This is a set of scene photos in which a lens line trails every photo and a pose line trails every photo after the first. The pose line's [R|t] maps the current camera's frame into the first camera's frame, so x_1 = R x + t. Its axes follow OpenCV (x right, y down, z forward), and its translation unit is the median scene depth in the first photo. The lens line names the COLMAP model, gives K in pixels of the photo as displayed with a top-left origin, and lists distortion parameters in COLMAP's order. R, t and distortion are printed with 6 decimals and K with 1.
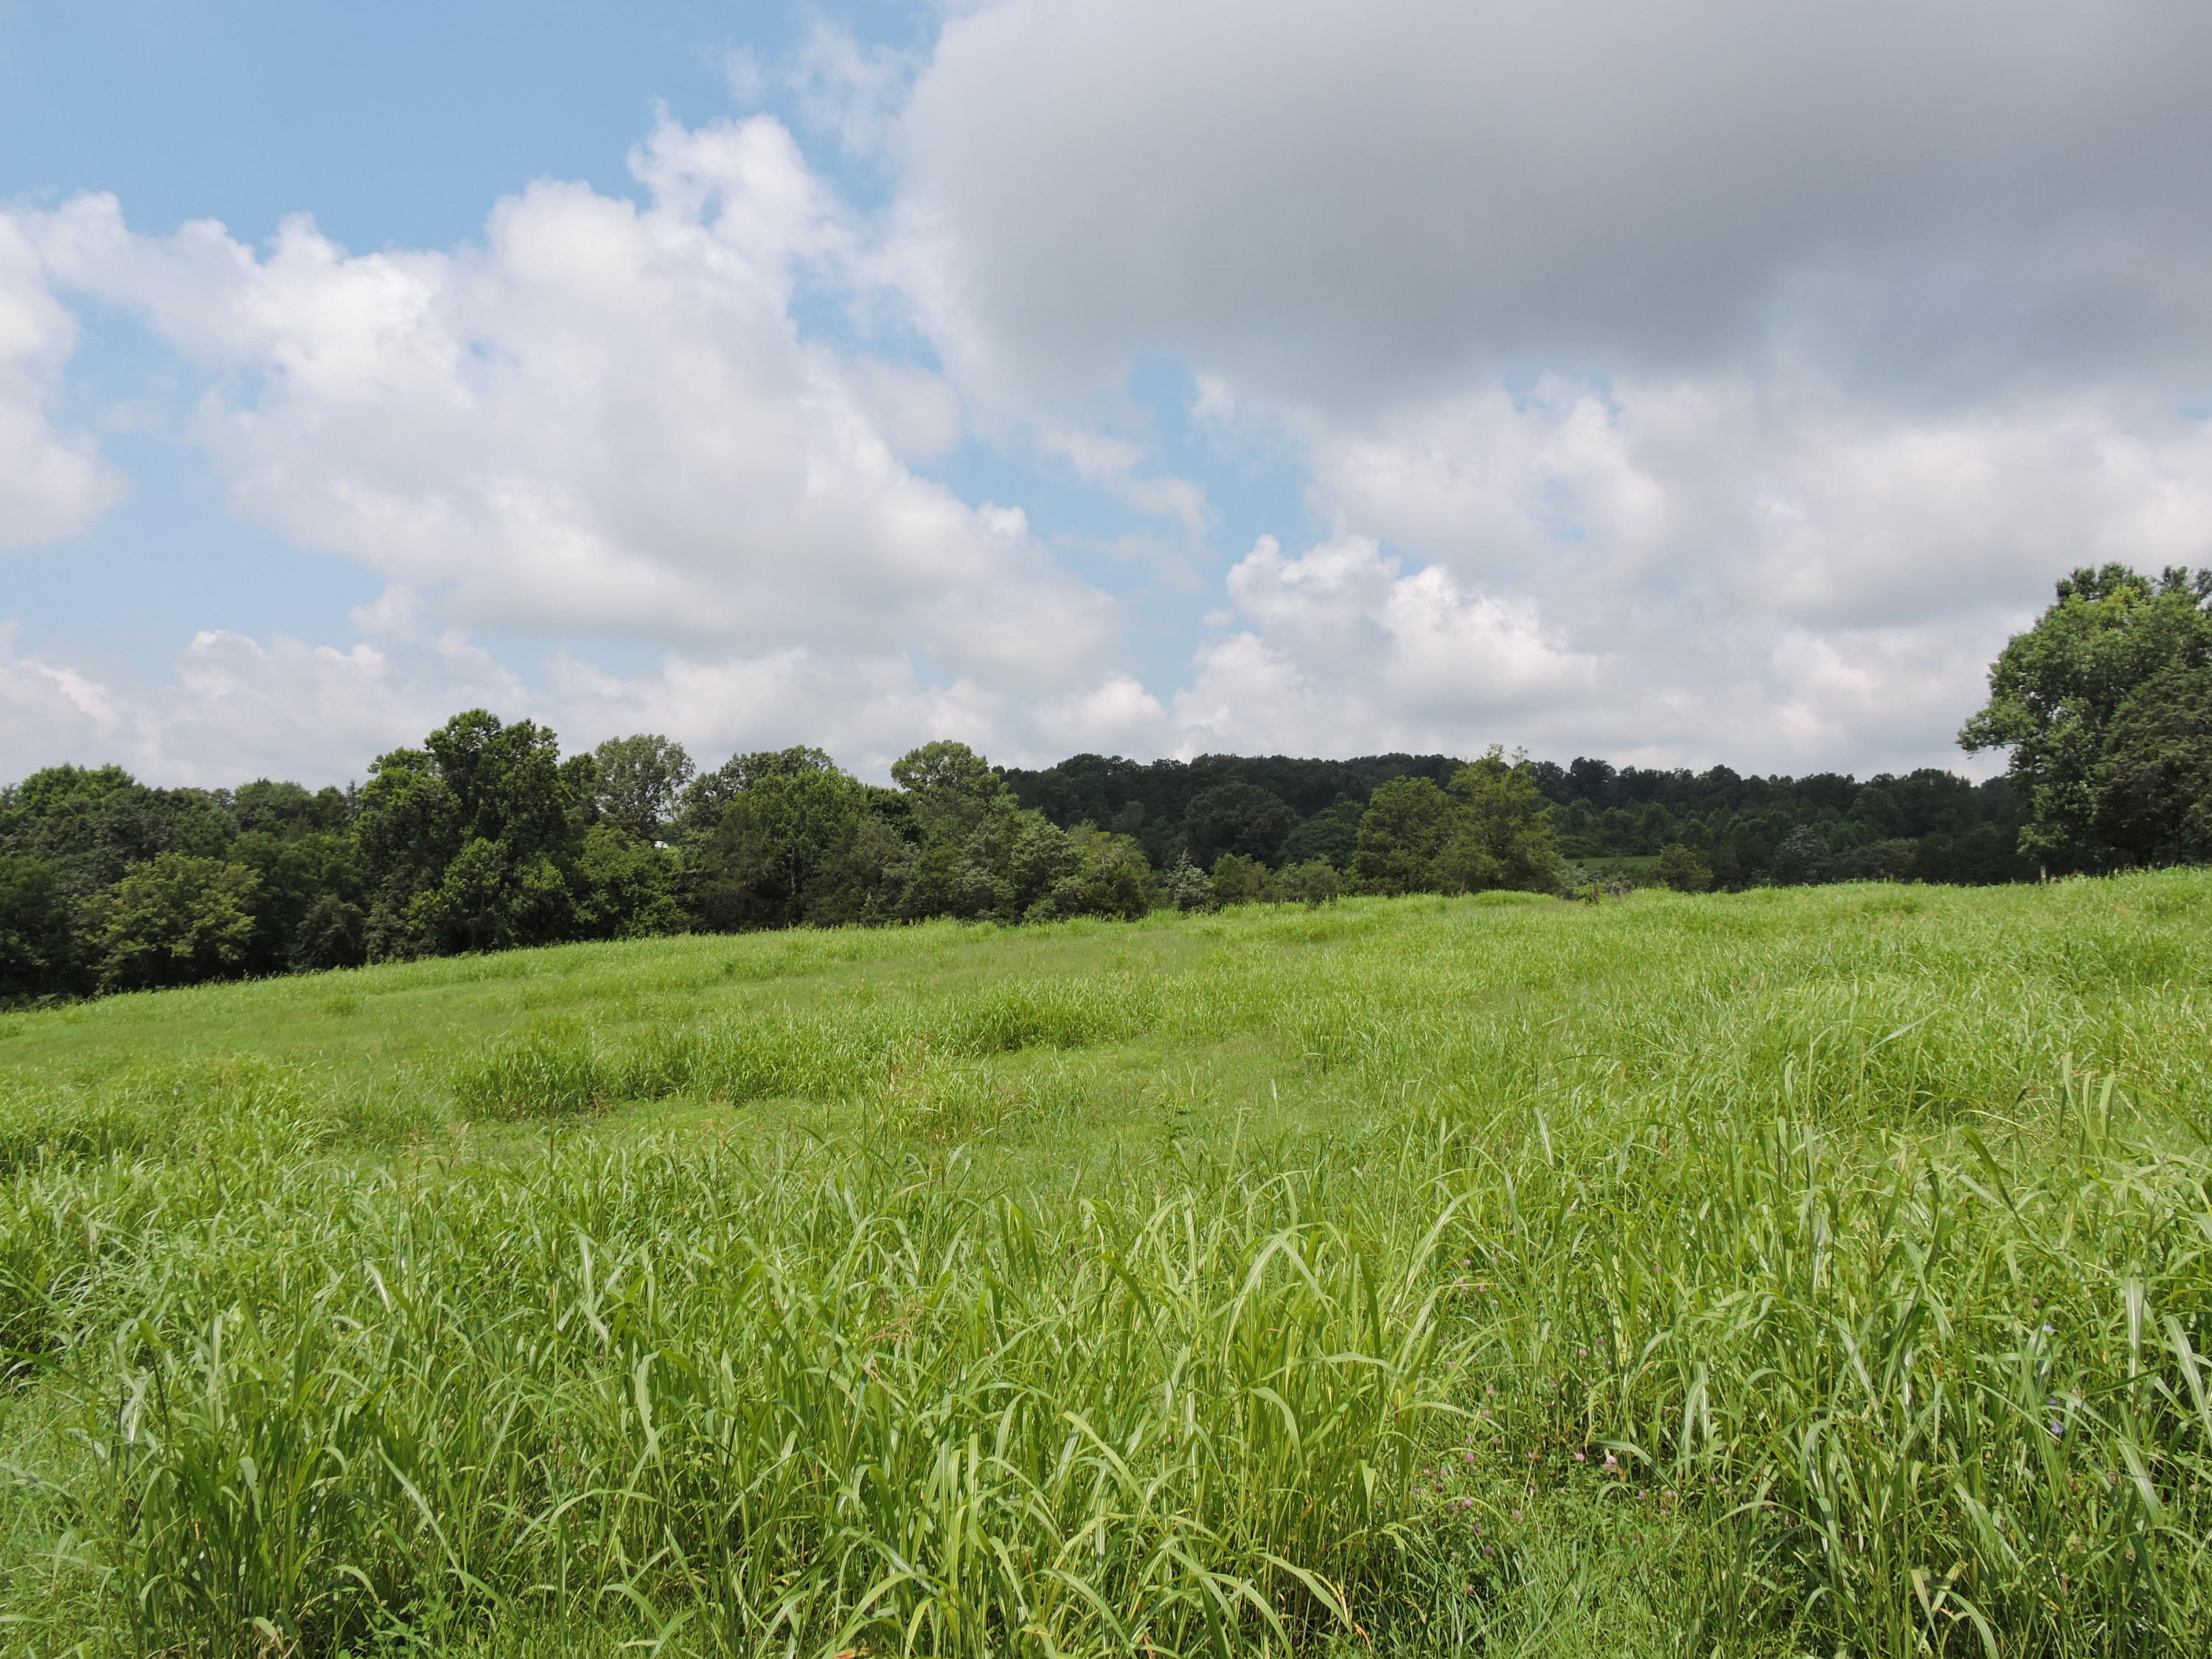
lens RADIAL K [[1539.8, 0, 1098.8], [0, 1539.8, 830.9], [0, 0, 1]] dist [0.012414, -0.001857]
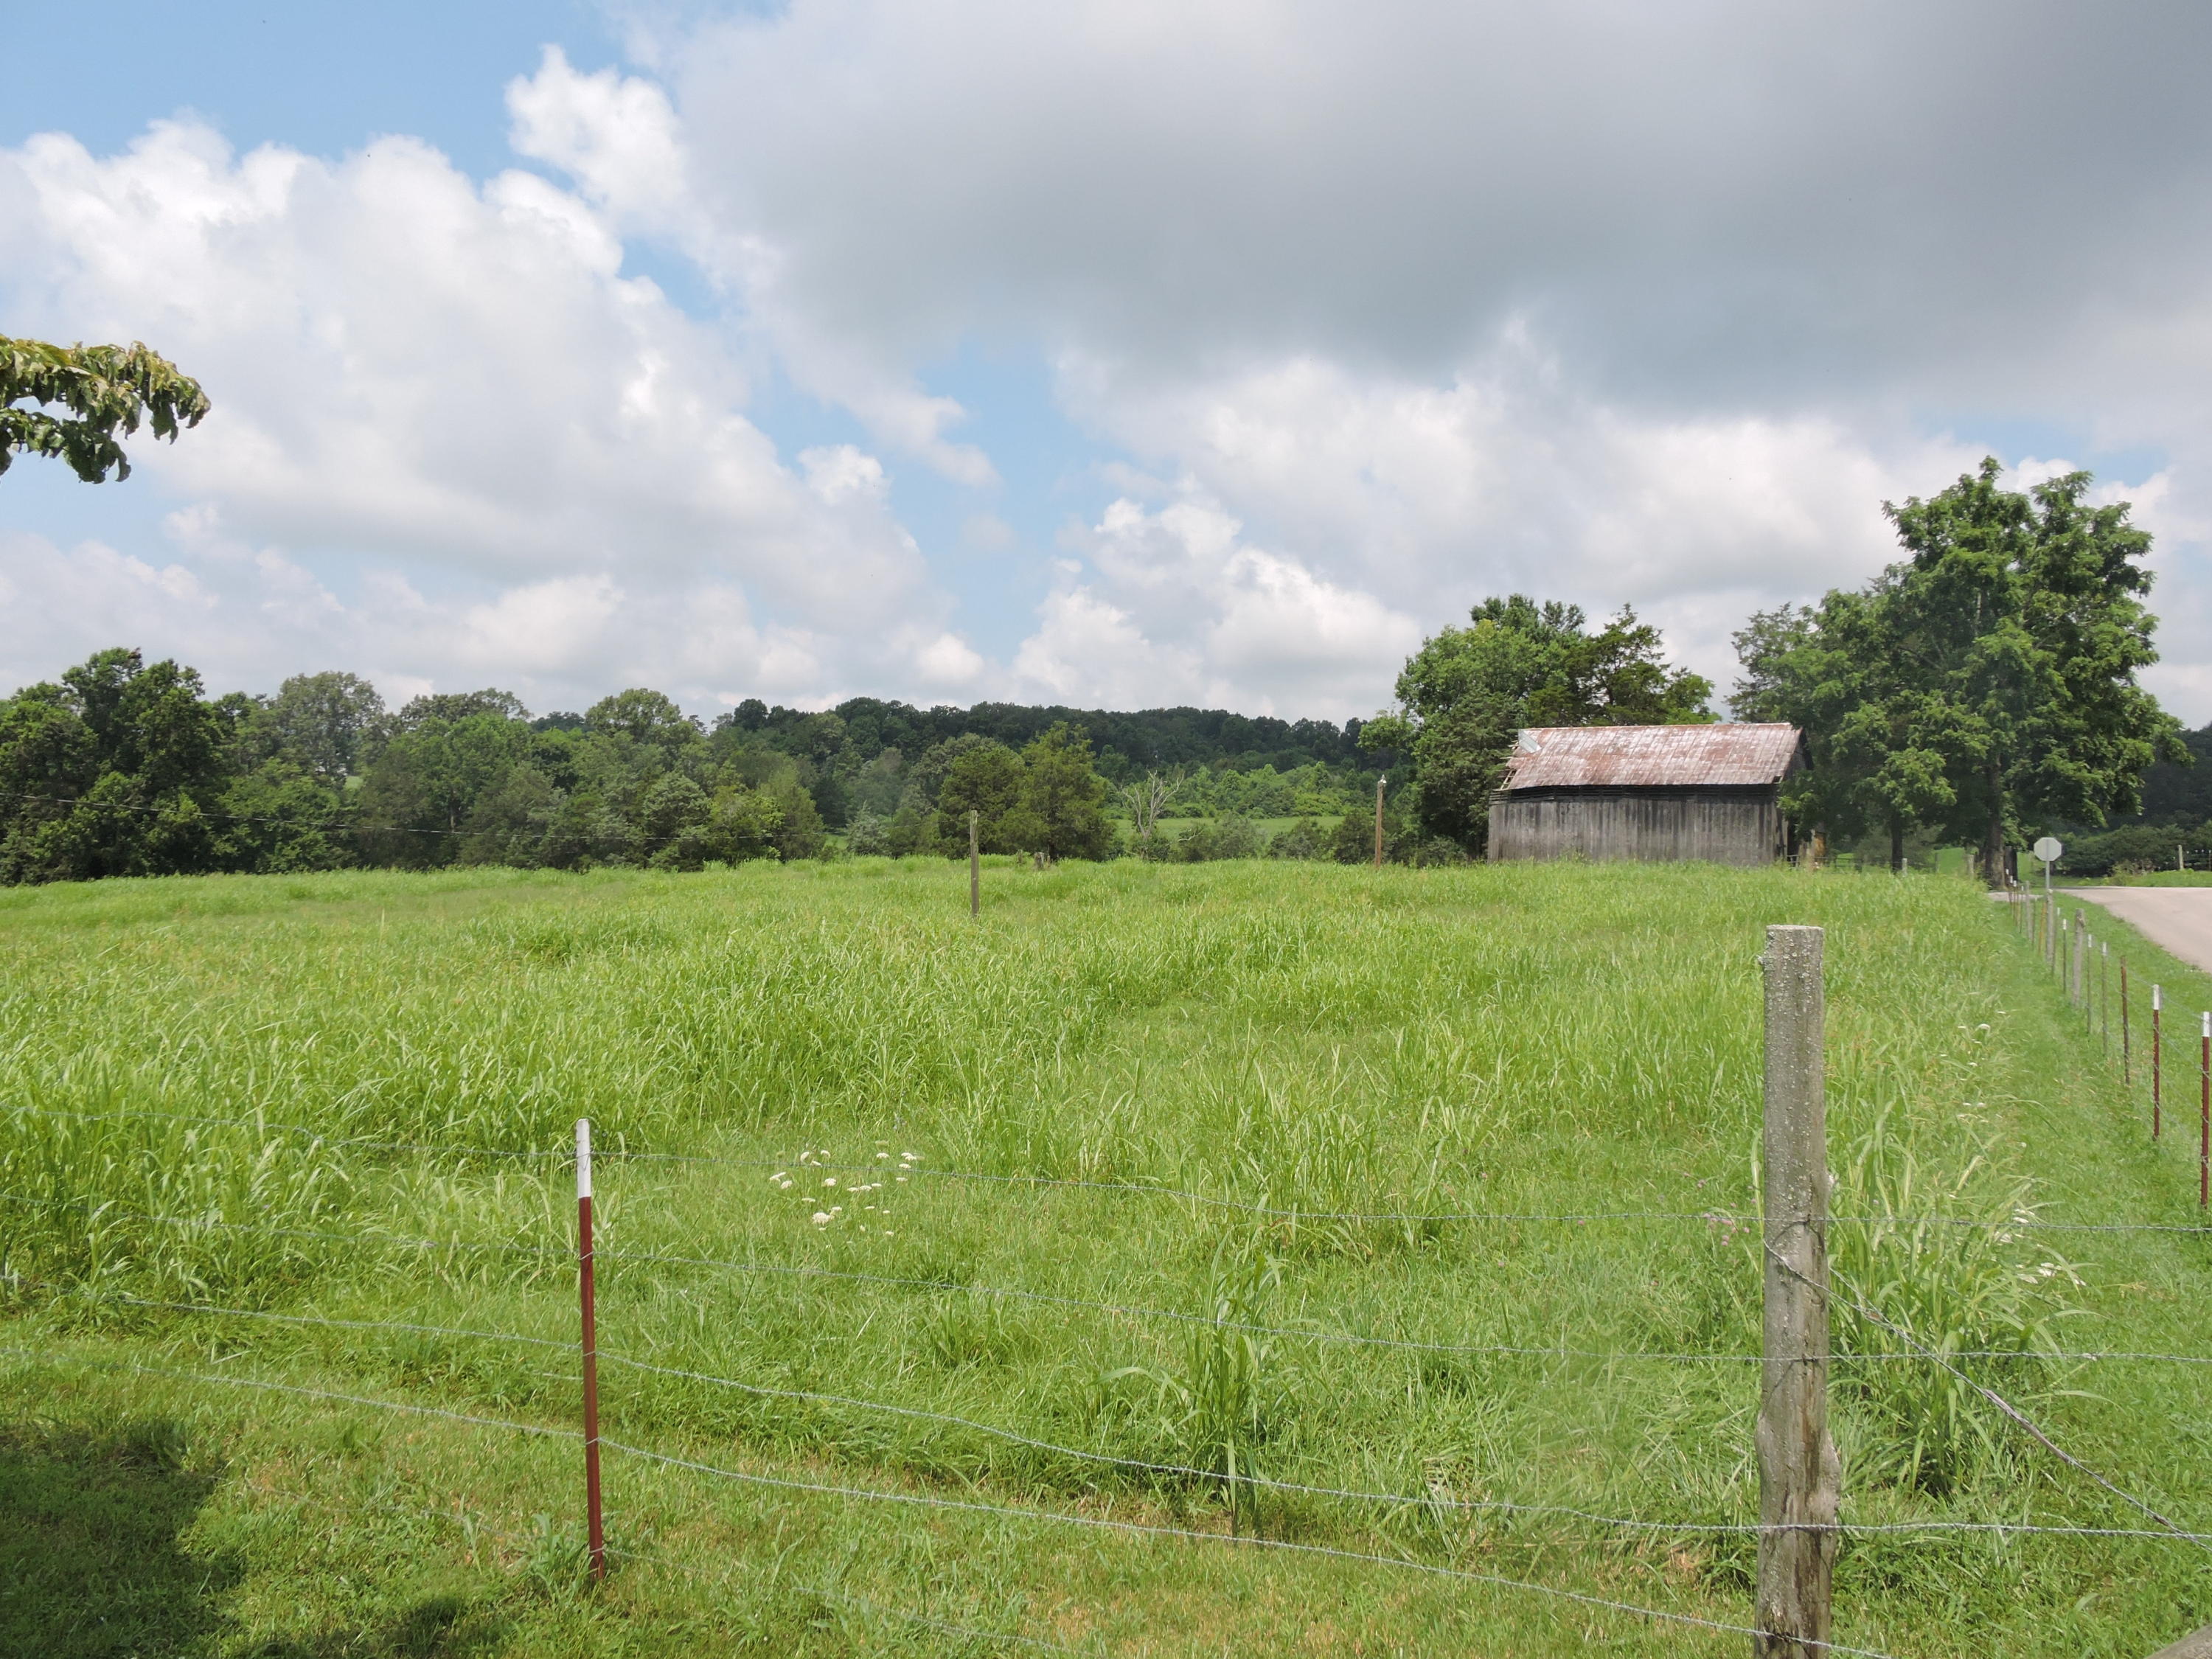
lens RADIAL K [[1539.8, 0, 1112.6], [0, 1539.8, 827.7], [0, 0, 1]] dist [0.012414, -0.001857]
pose [[0.995263, 0.031594, 0.091945, 0.171647], [-0.035123, 0.998697, 0.037018, -0.019414], [-0.090655, -0.040072, 0.995076, -0.105369]]
